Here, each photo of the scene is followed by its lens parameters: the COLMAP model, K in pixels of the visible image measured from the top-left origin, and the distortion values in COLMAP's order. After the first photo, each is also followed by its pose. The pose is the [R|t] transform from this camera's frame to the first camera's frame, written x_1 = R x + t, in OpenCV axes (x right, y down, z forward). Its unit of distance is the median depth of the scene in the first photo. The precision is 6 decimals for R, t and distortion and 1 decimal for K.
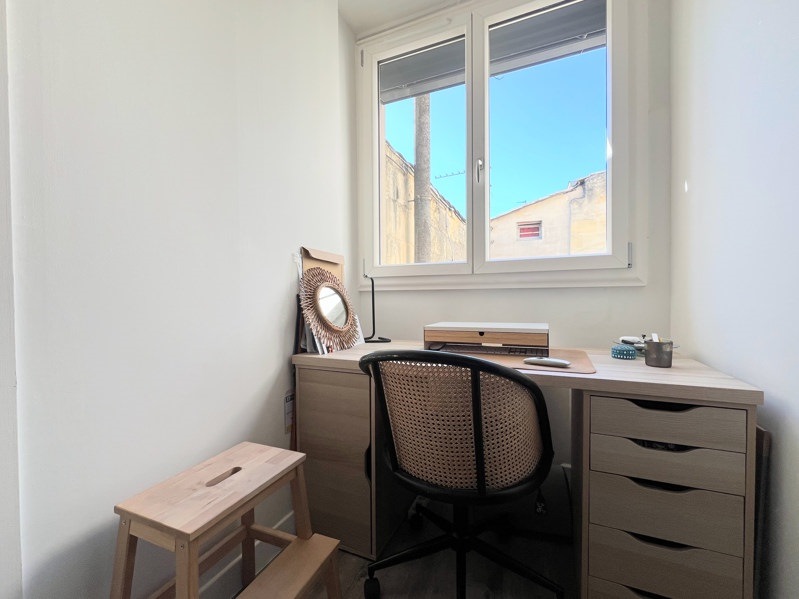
lens RADIAL K [[324.1, 0, 399.5], [0, 324.1, 299.5], [0, 0, 1]] dist [-0.001068, -0.000062]
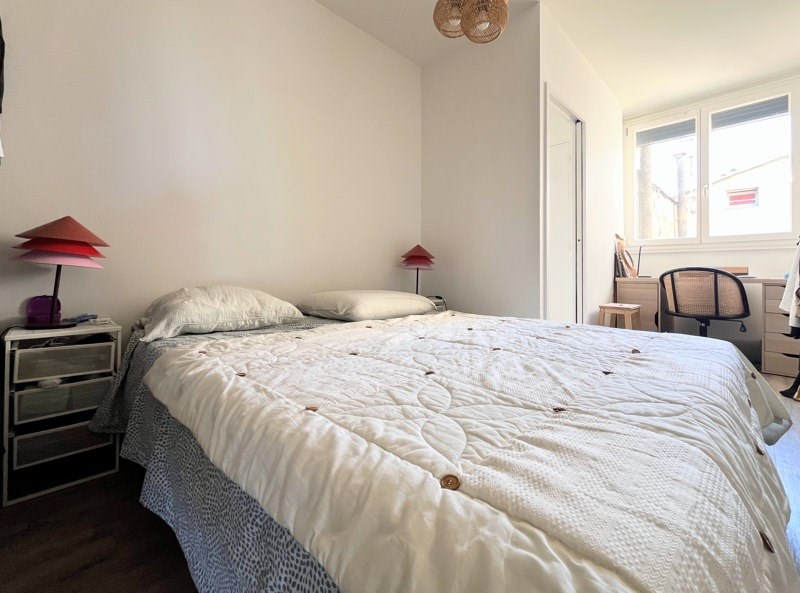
lens RADIAL K [[351.5, 0, 401.8], [0, 351.5, 268.1], [0, 0, 1]] dist [0.000071, -0.000092]
pose [[0.923726, 0.001521, -0.383050, -0.754839], [-0.007689, 0.999864, -0.014573, 0.140704], [0.382976, 0.016407, 0.923613, -1.966043]]
